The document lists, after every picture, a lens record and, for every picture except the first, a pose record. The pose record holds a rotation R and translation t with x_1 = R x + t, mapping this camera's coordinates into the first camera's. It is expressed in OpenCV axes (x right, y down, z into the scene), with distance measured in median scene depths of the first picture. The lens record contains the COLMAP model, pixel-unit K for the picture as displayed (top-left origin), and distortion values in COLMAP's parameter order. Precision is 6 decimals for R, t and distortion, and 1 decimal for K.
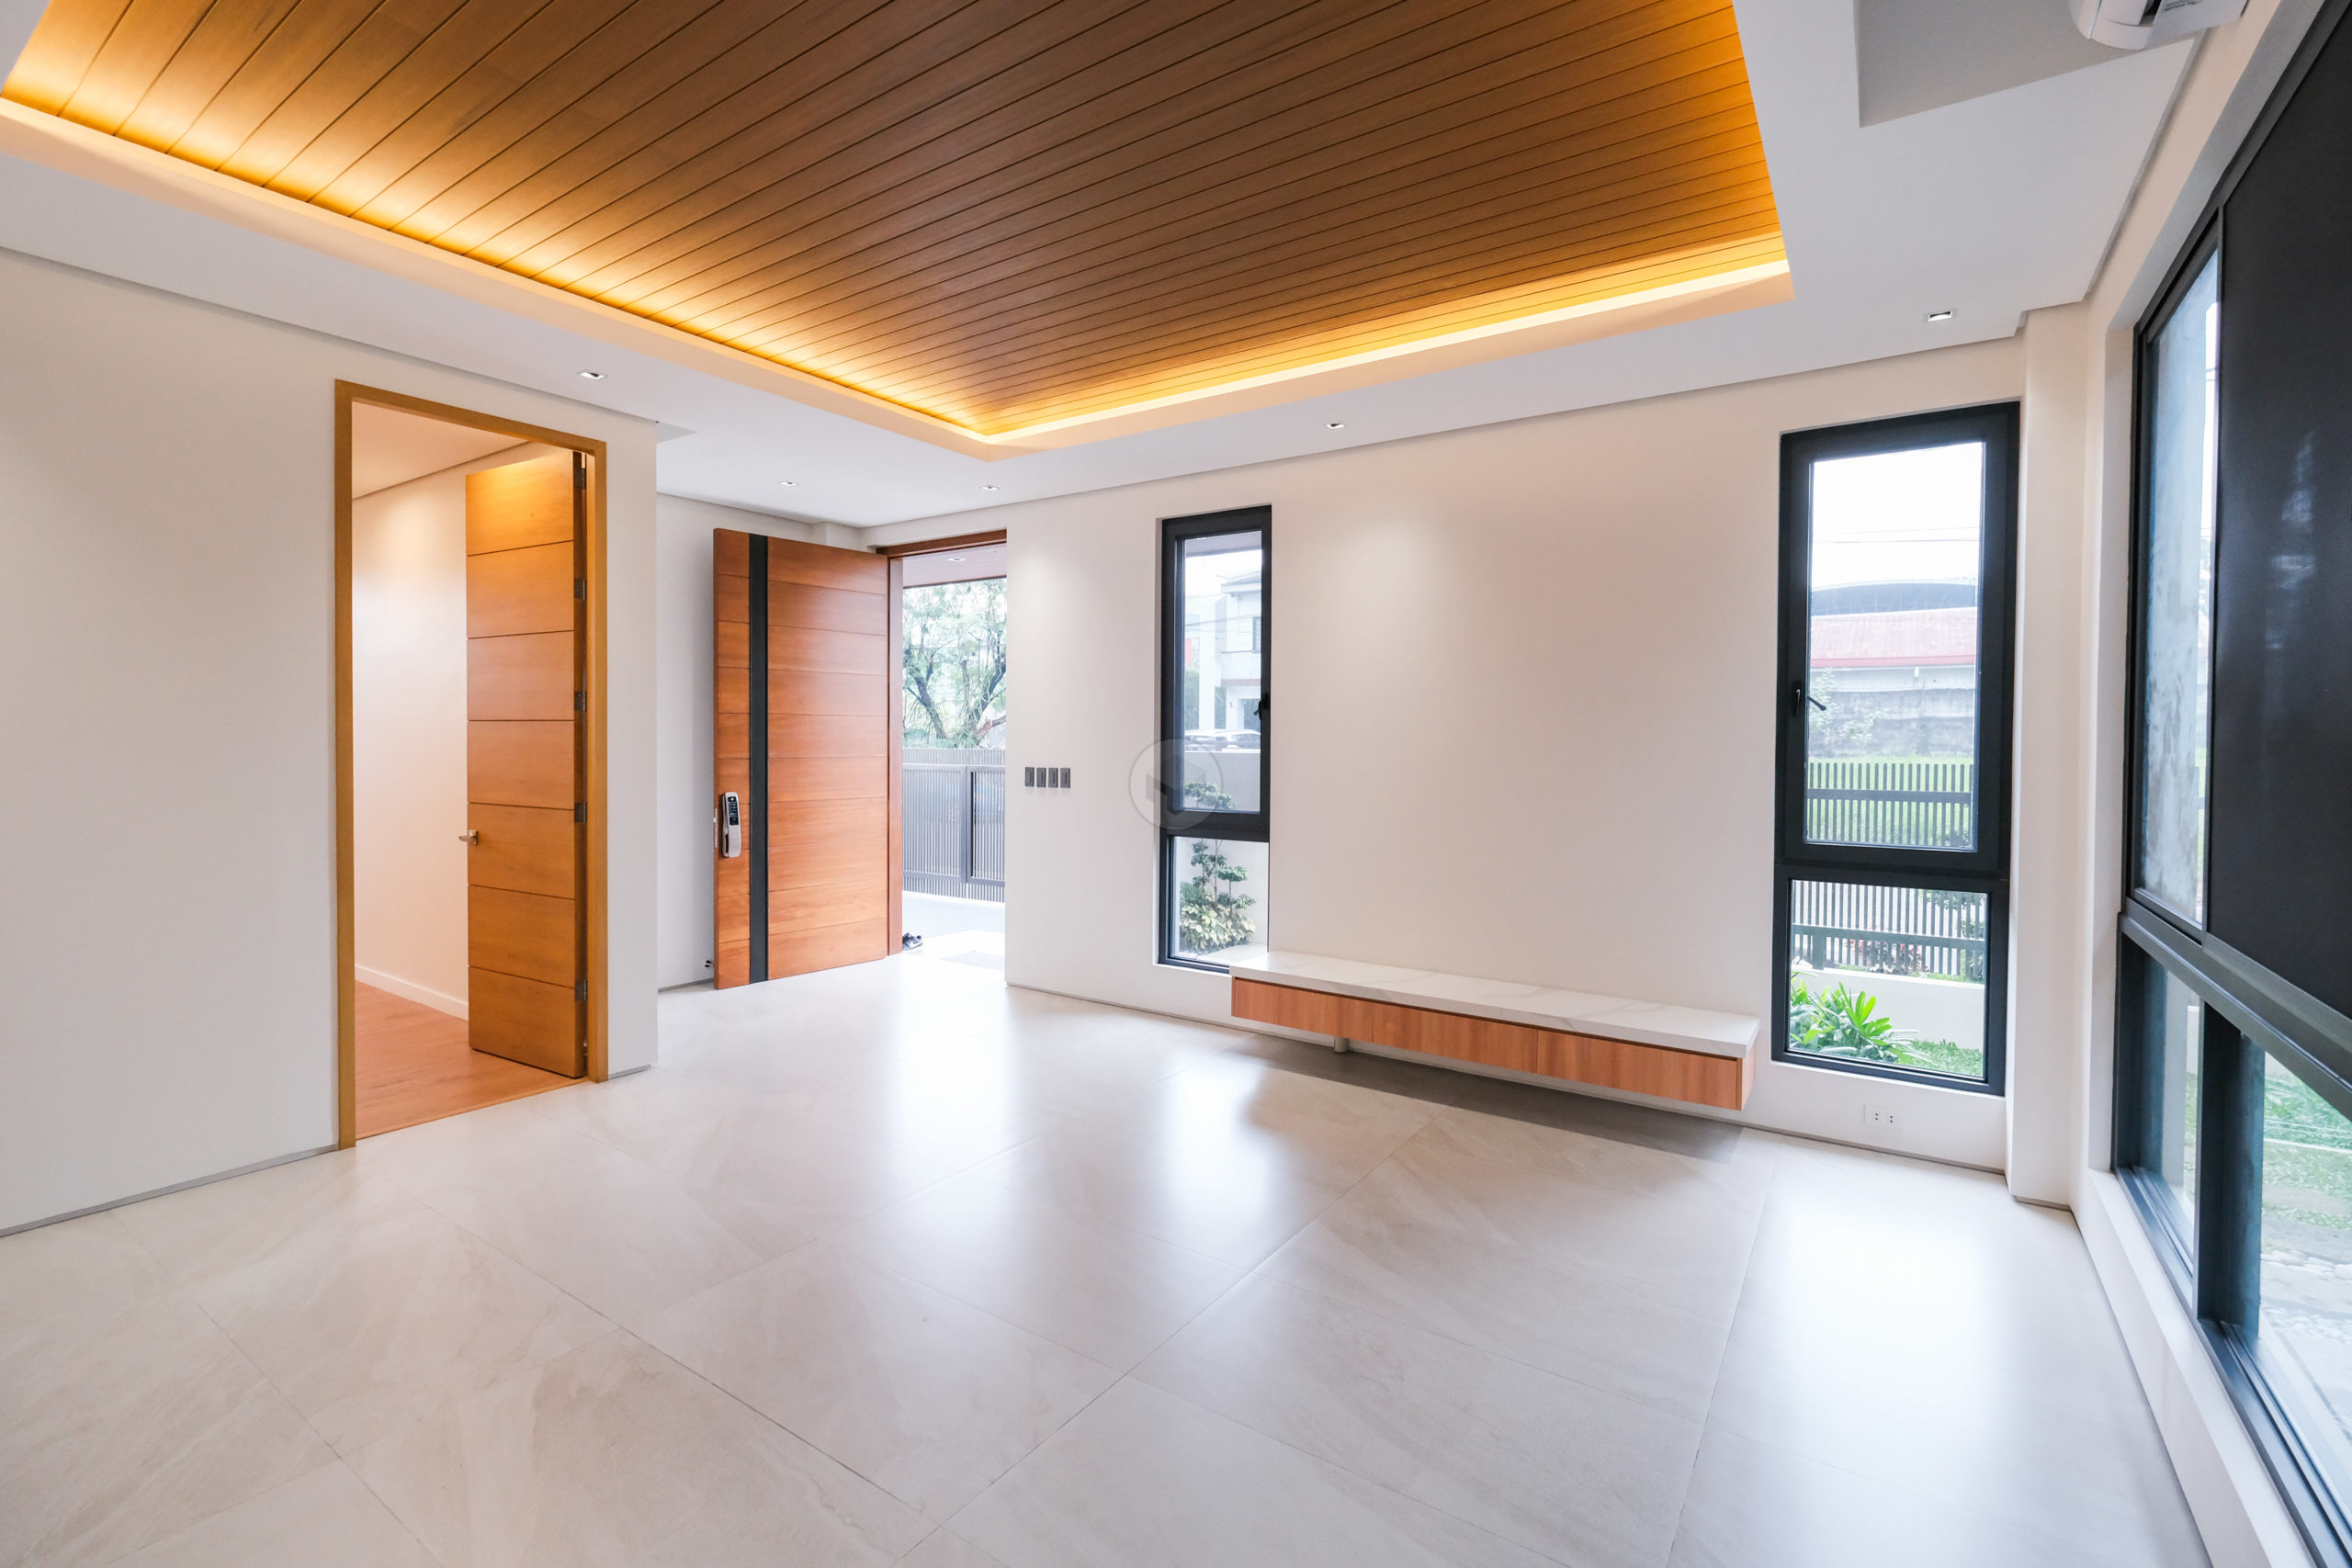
lens RADIAL K [[1034.7, 0, 1173.1], [0, 1034.7, 755.3], [0, 0, 1]] dist [-0.002488, -0.000083]
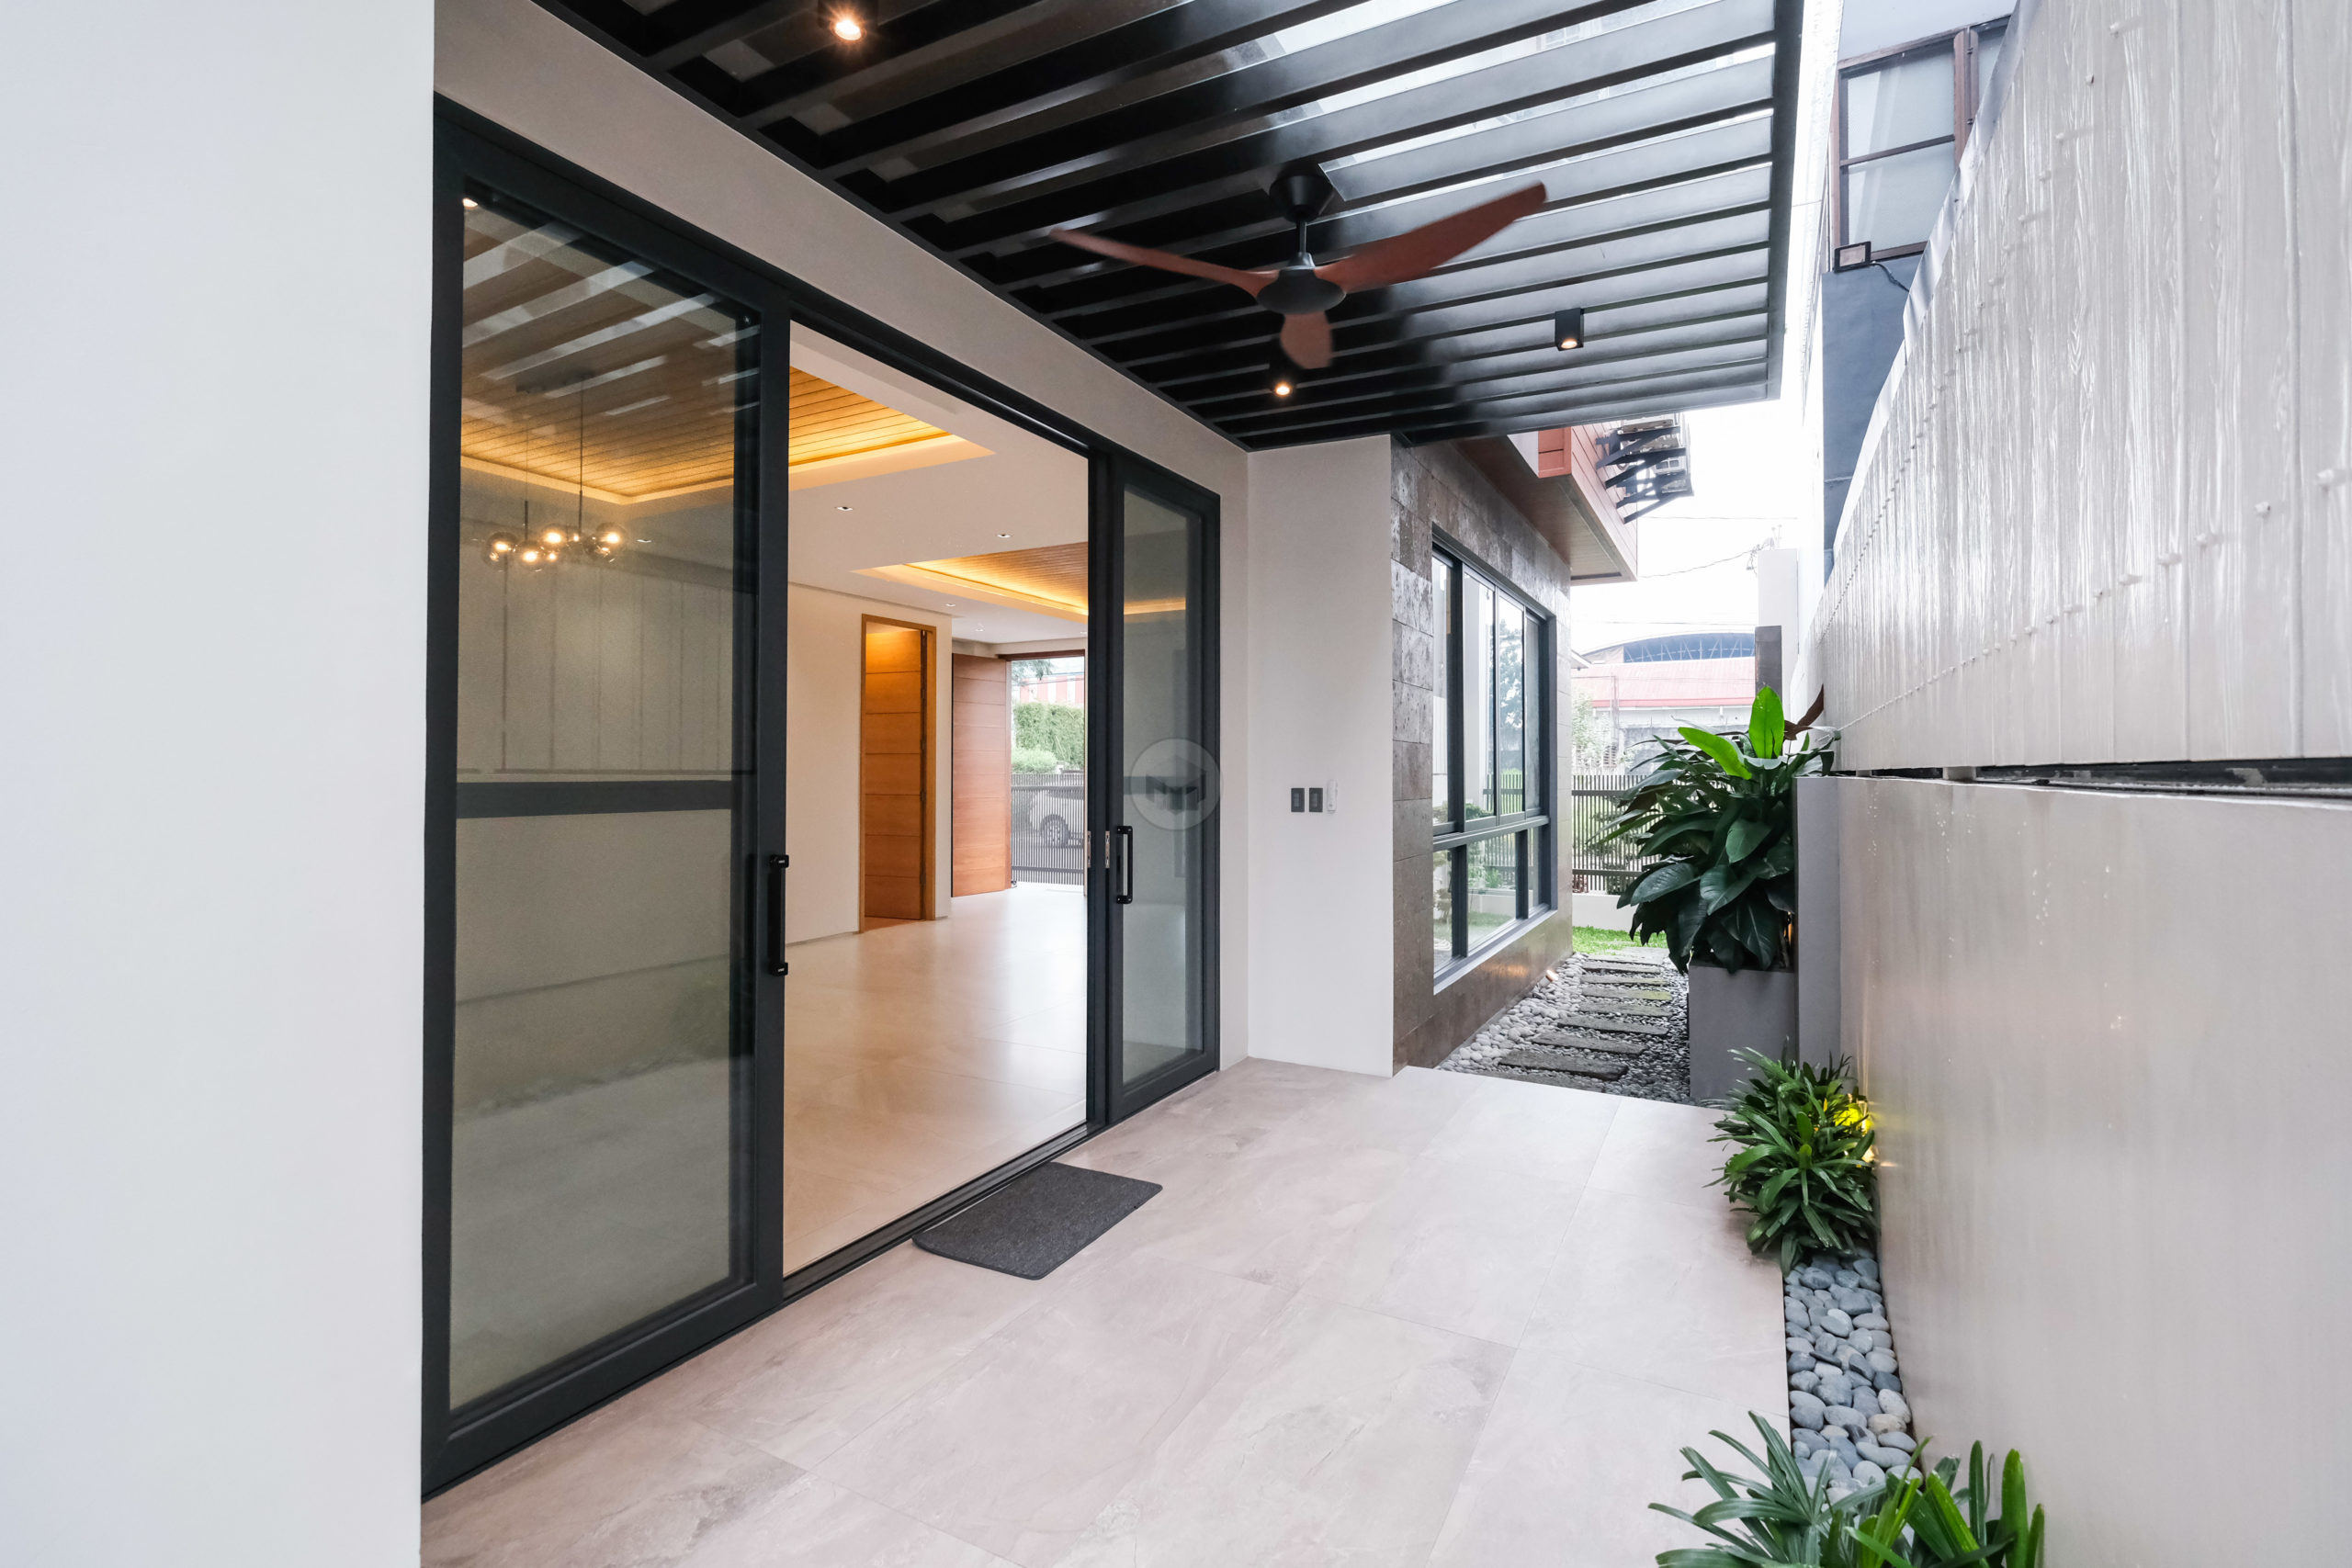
lens RADIAL K [[1034.7, 0, 1173.1], [0, 1034.7, 755.3], [0, 0, 1]] dist [-0.002488, -0.000083]
pose [[0.995484, -0.001790, 0.094915, -0.166351], [0.004357, 0.999630, -0.026840, 0.017861], [-0.094832, 0.027132, 0.995123, -0.801121]]
